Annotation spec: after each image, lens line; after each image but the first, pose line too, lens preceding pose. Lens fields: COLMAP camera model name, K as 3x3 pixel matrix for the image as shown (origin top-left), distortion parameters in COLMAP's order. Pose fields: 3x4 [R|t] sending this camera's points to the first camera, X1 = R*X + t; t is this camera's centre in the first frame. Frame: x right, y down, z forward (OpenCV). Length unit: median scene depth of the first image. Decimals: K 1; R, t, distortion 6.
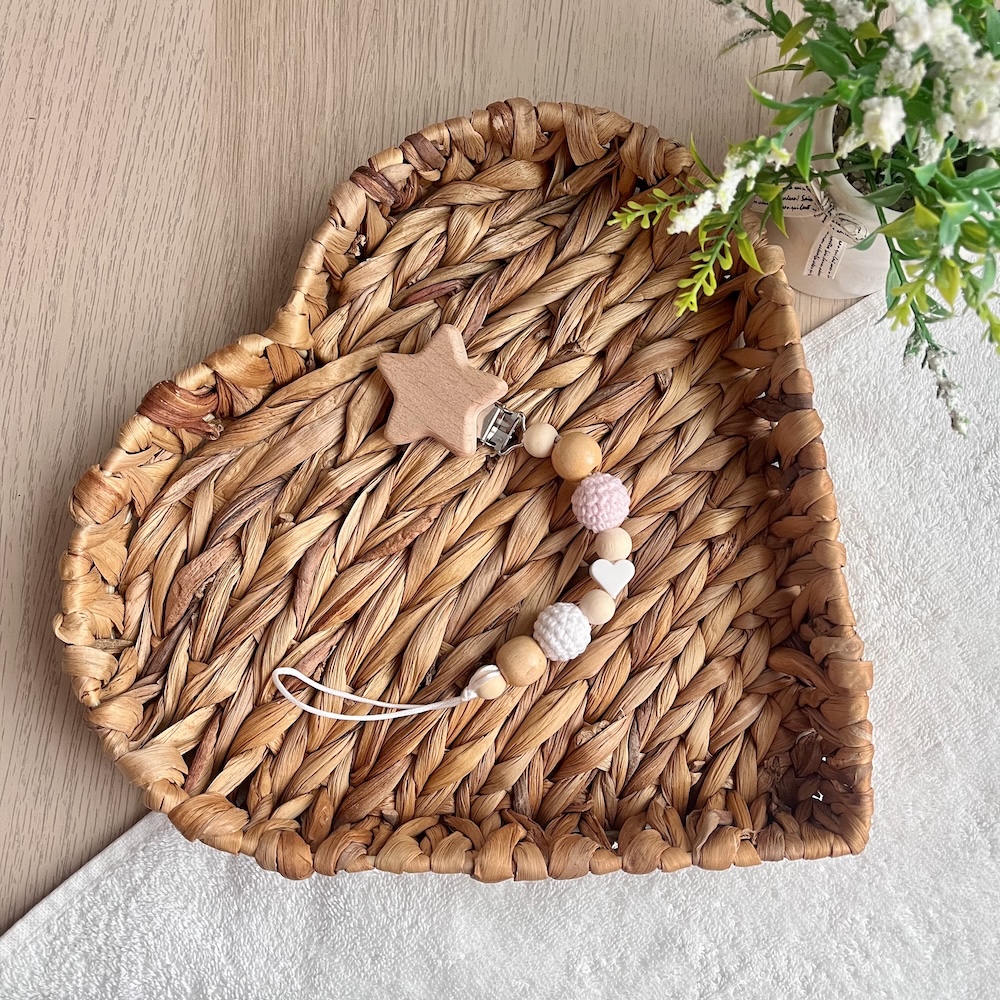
lens RADIAL K [[1060.6, 0, 508.6], [0, 1060.6, 507.5], [0, 0, 1]] dist [0.007526, 0.000000]
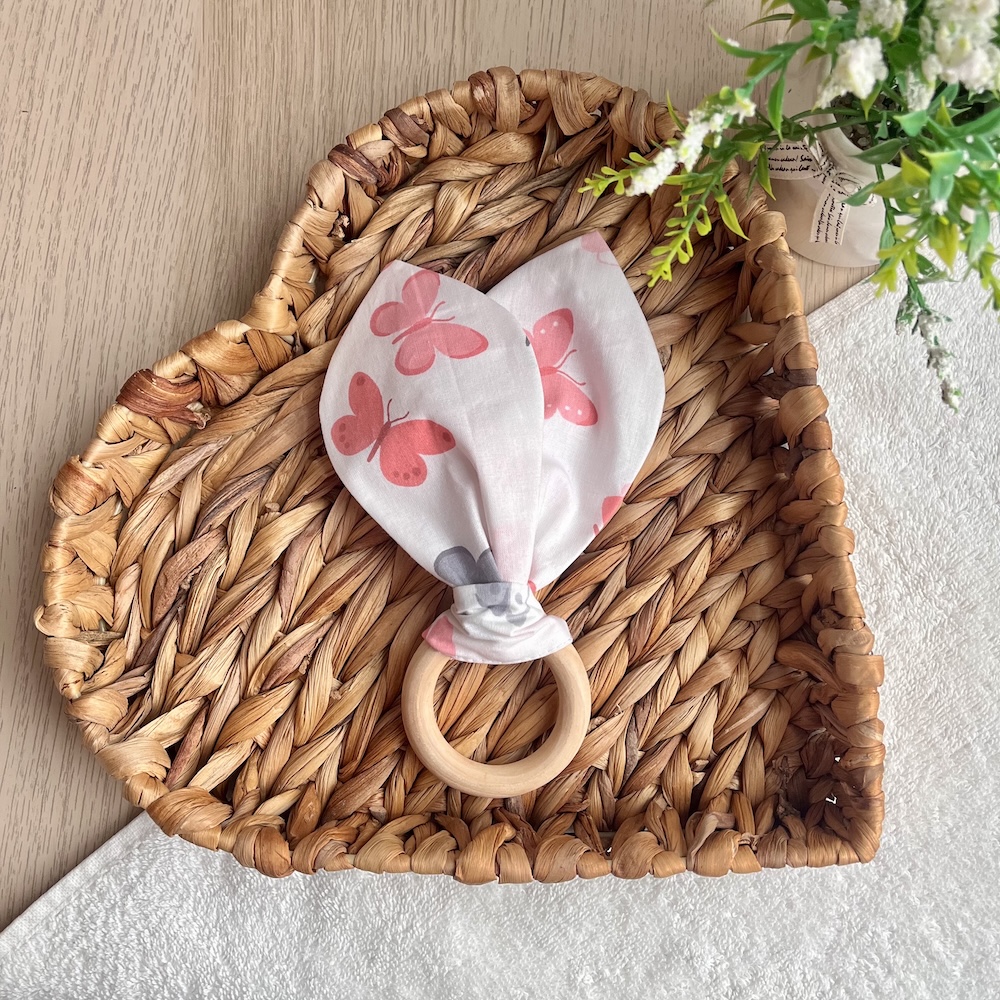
lens RADIAL K [[1060.6, 0, 504.8], [0, 1060.6, 503.8], [0, 0, 1]] dist [0.007526, 0.000000]
pose [[0.995969, -0.009913, -0.089145, 0.091226], [0.010302, 0.999939, 0.003903, 0.004825], [0.089100, -0.004805, 0.996011, 0.042783]]
